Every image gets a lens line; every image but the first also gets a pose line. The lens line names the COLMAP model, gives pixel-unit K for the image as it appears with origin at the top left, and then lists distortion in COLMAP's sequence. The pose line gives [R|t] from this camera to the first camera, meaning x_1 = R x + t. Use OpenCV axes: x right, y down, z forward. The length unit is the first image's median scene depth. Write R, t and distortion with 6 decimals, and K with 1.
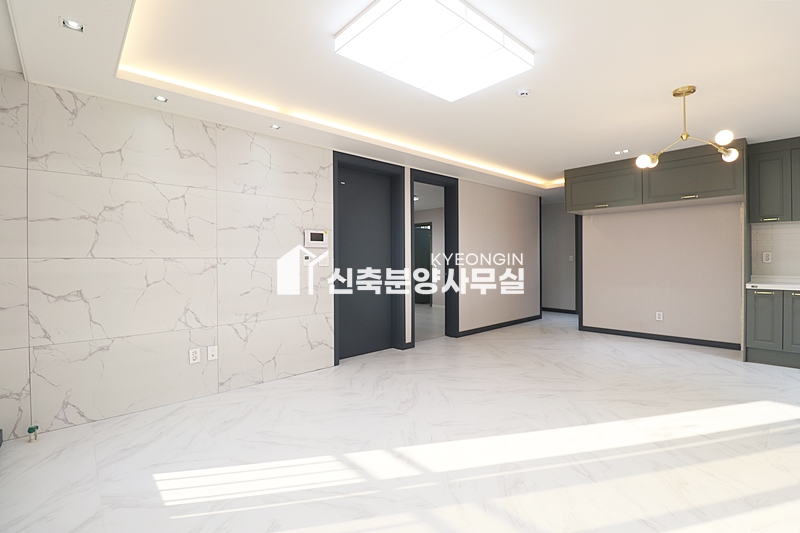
lens RADIAL K [[368.8, 0, 403.8], [0, 368.8, 262.6], [0, 0, 1]] dist [-0.003919, -0.010667]
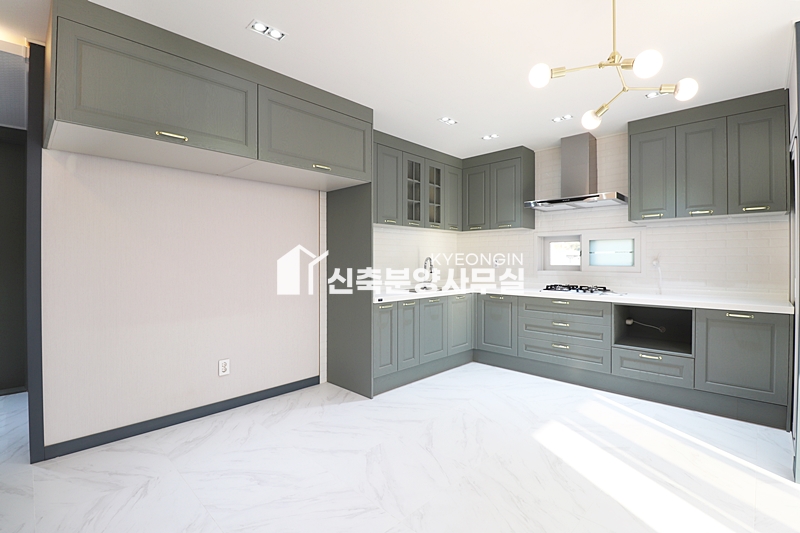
lens RADIAL K [[368.8, 0, 405.5], [0, 368.8, 259.8], [0, 0, 1]] dist [-0.003919, -0.010667]
pose [[-0.052525, 0.002849, 0.998616, 0.196076], [0.005236, 0.999983, -0.002577, -0.024476], [-0.998606, 0.005094, -0.052539, 1.246353]]
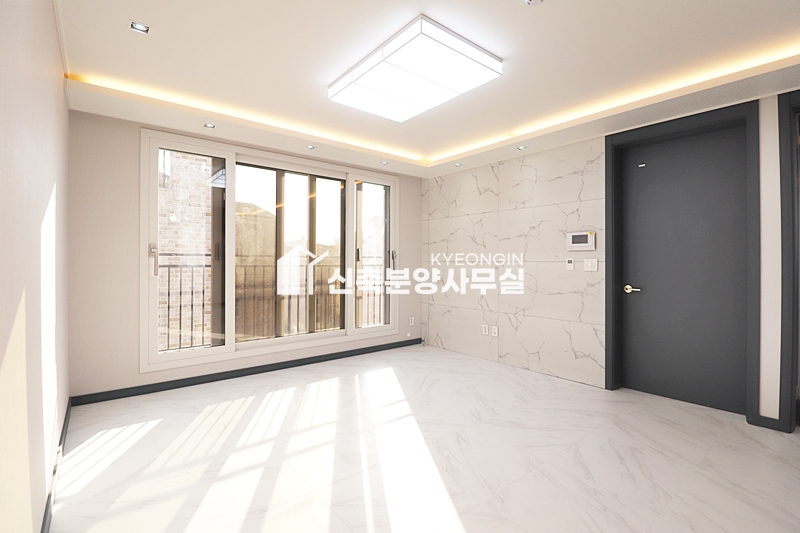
lens RADIAL K [[368.8, 0, 405.2], [0, 368.8, 261.4], [0, 0, 1]] dist [-0.003919, -0.010667]
pose [[-0.052036, 0.002986, -0.998641, 0.904467], [-0.009233, 0.999951, 0.003471, -0.015830], [0.998603, 0.009401, -0.052006, 0.772398]]
